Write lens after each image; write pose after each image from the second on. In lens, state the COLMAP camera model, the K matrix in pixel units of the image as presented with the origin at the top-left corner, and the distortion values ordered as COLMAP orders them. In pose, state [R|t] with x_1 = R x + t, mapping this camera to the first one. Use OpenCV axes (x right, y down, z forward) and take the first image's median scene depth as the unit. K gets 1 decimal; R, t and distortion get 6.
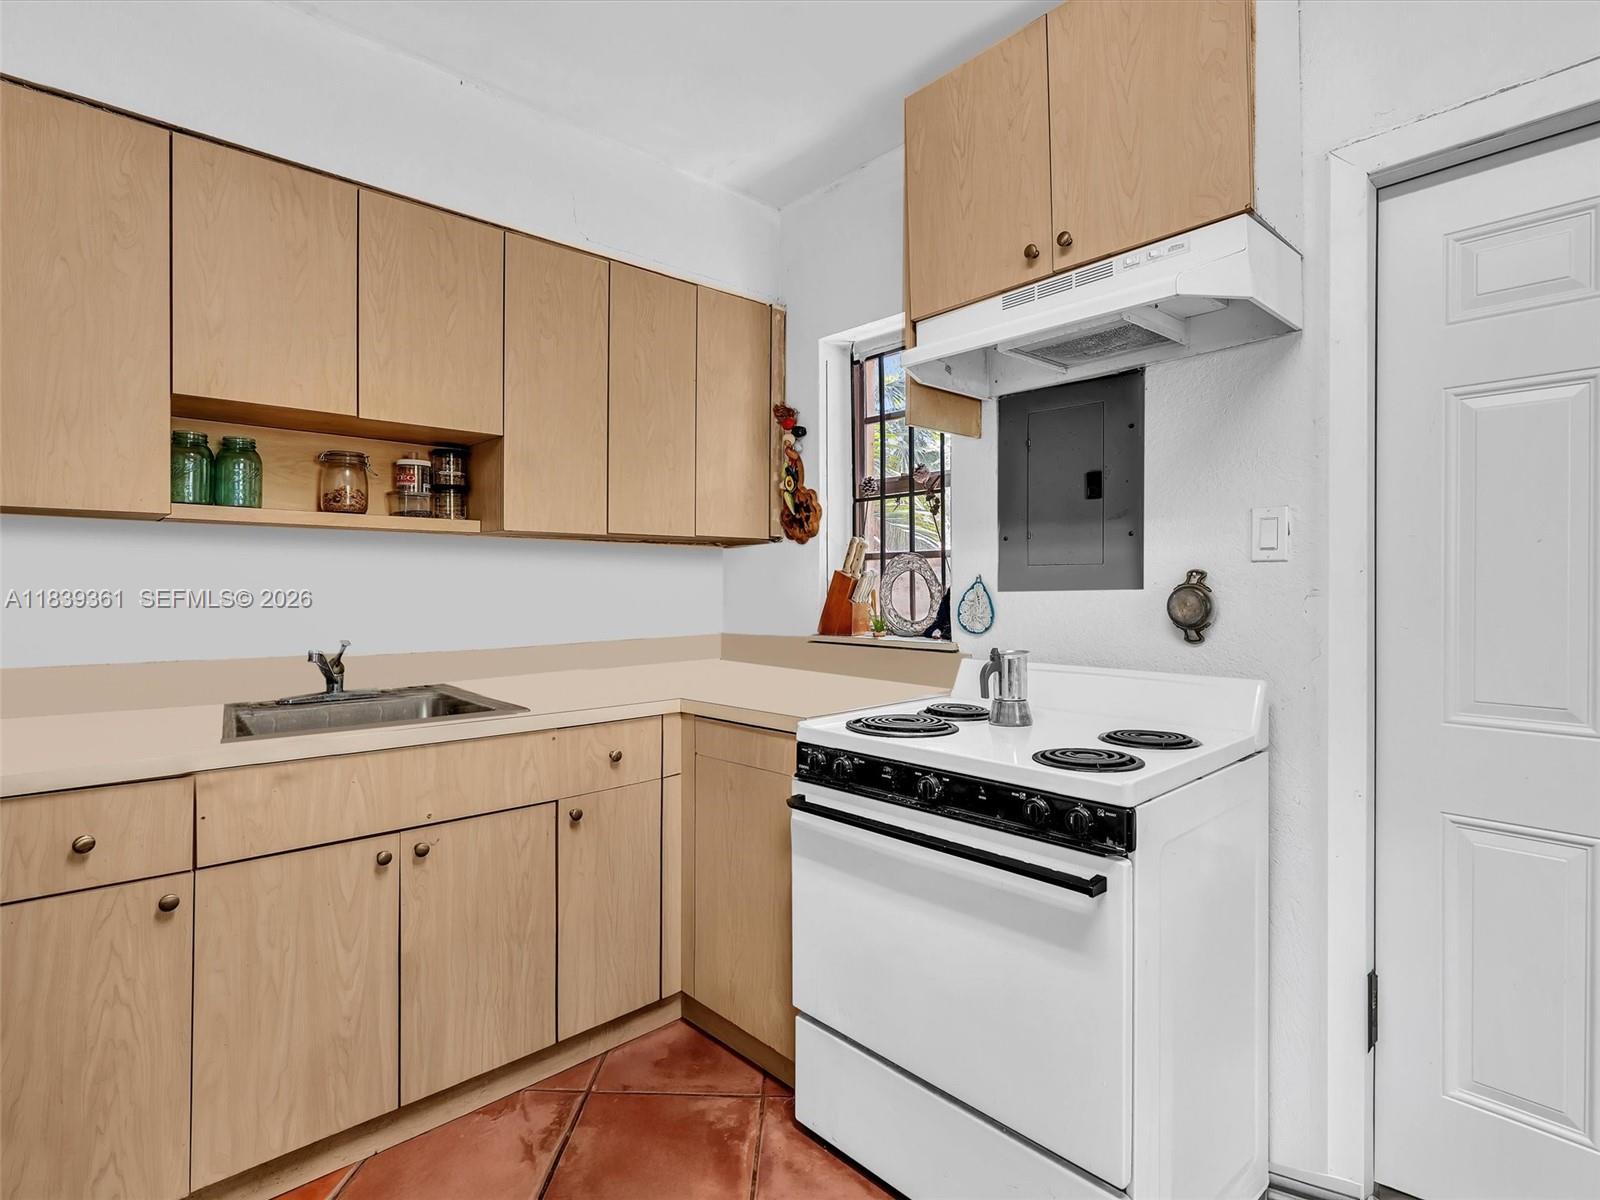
lens RADIAL K [[814.3, 0, 800.5], [0, 814.3, 584.1], [0, 0, 1]] dist [-0.004537, 0.001029]
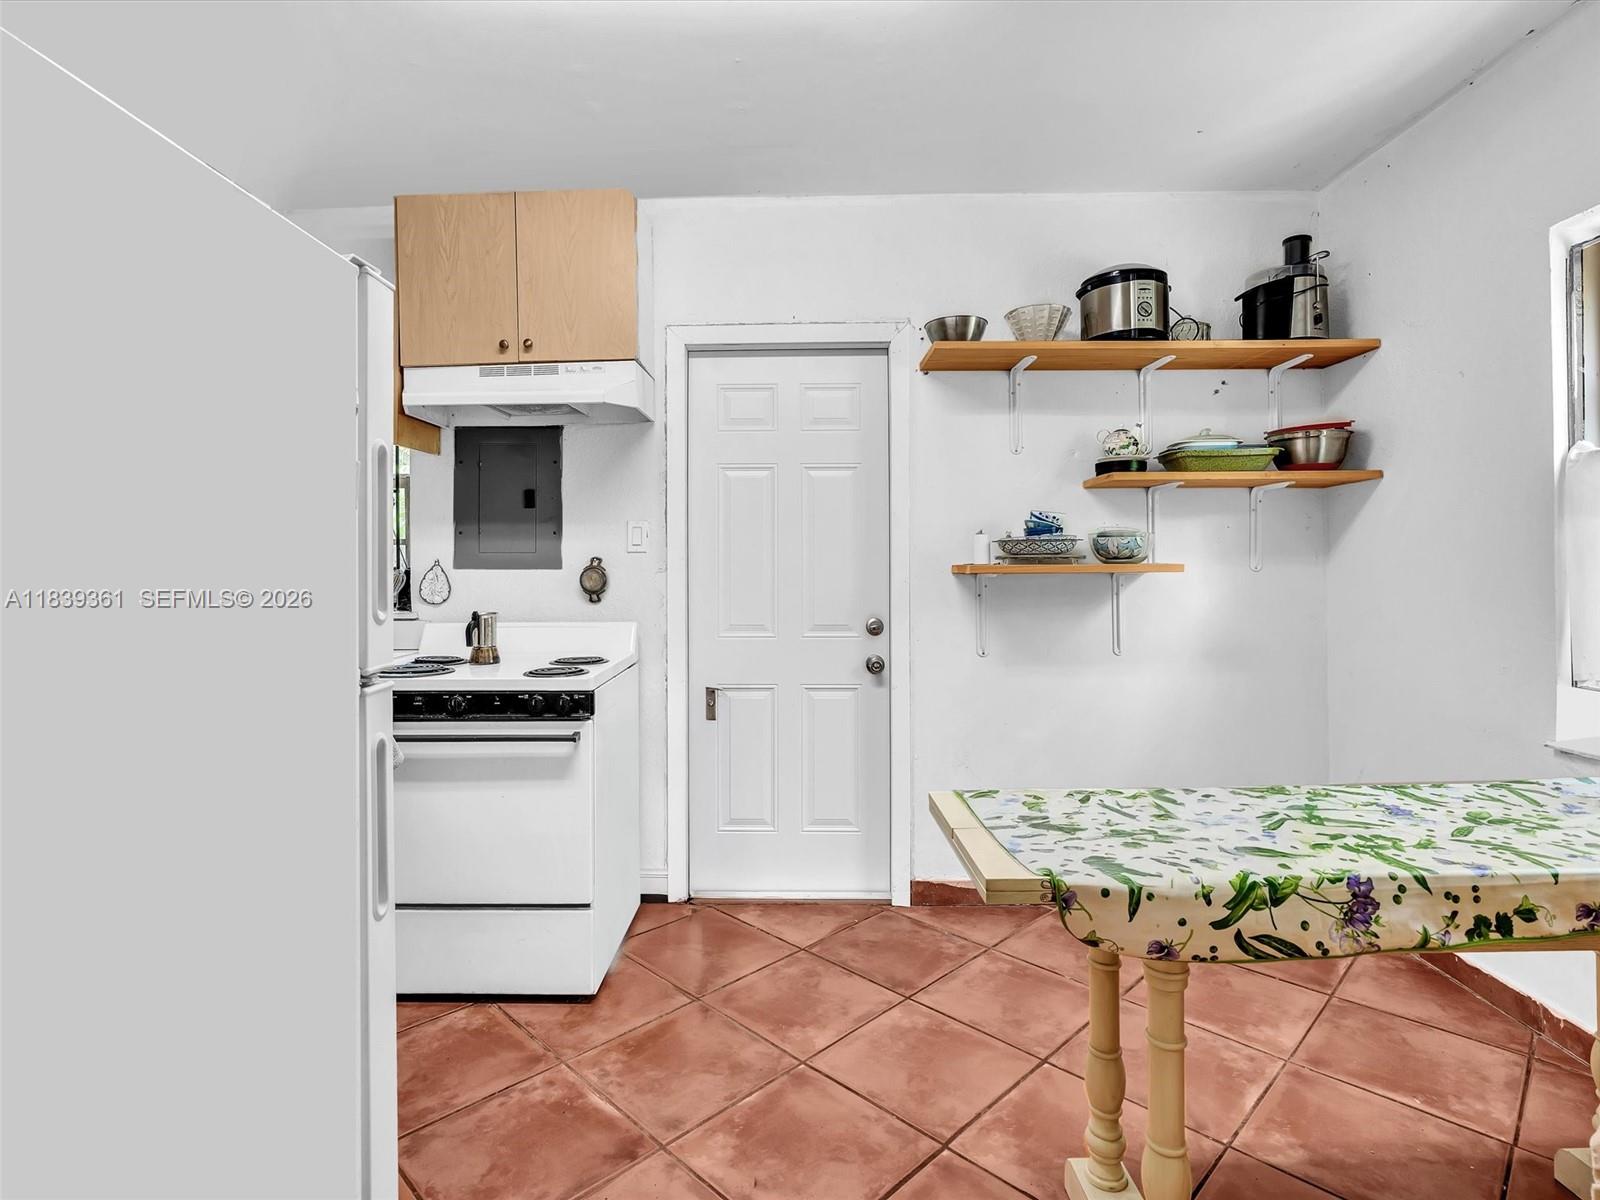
lens RADIAL K [[814.3, 0, 800.5], [0, 814.3, 584.1], [0, 0, 1]] dist [-0.004537, 0.001029]
pose [[0.684434, -0.021877, 0.728747, -0.420196], [0.002991, 0.999626, 0.027200, -0.006940], [-0.729069, -0.016437, 0.684243, -0.406708]]
